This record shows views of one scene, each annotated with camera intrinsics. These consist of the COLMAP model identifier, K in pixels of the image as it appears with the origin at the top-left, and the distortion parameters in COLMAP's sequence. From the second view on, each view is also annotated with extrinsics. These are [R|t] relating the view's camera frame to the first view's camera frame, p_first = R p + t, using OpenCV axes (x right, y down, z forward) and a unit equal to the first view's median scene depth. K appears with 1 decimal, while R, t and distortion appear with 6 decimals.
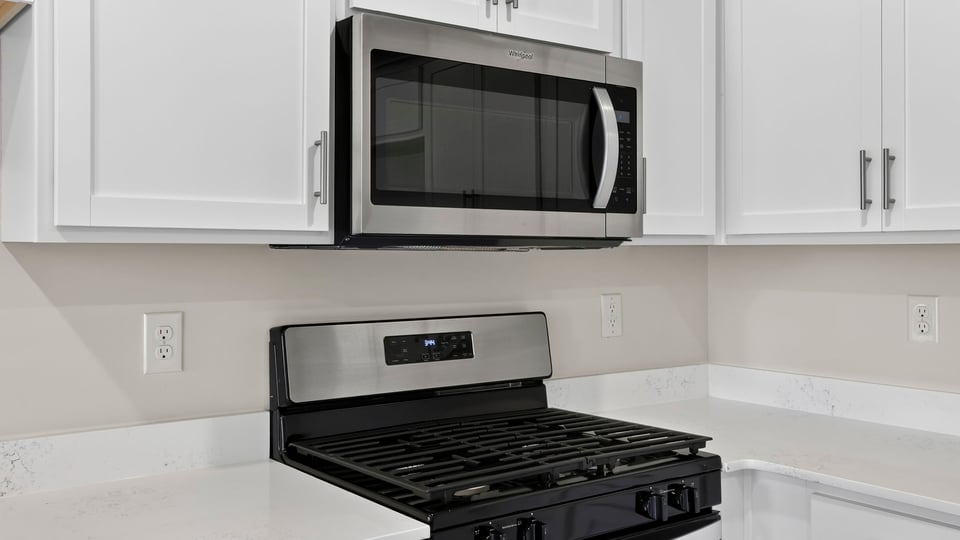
lens RADIAL K [[931.5, 0, 472.6], [0, 931.5, 248.5], [0, 0, 1]] dist [0.061608, 0.000000]
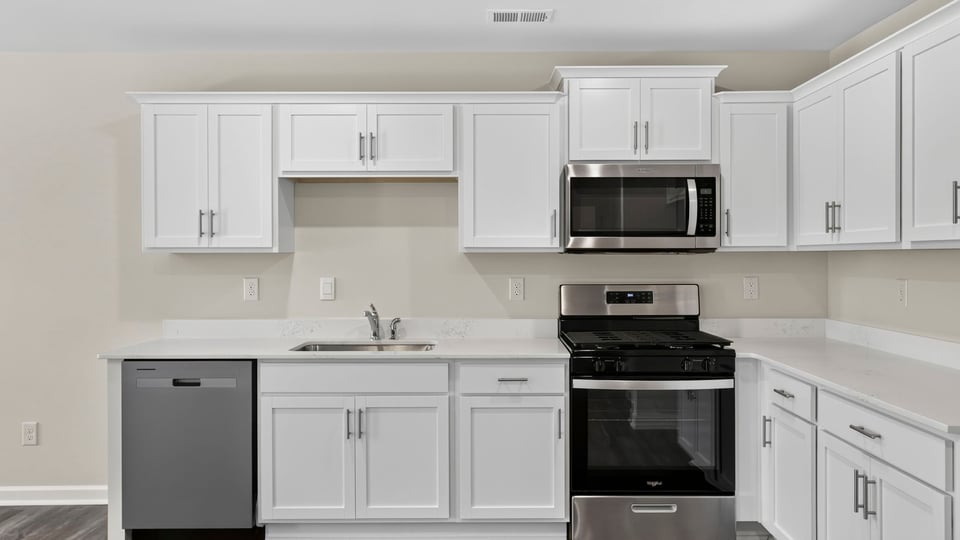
lens RADIAL K [[685.5, 0, 496.6], [0, 685.5, 262.0], [0, 0, 1]] dist [0.009935, 0.002472]
pose [[0.804633, 0.003719, -0.593761, 0.717419], [0.004589, 0.999912, 0.012482, -0.001716], [0.593754, -0.012768, 0.804545, -0.553463]]
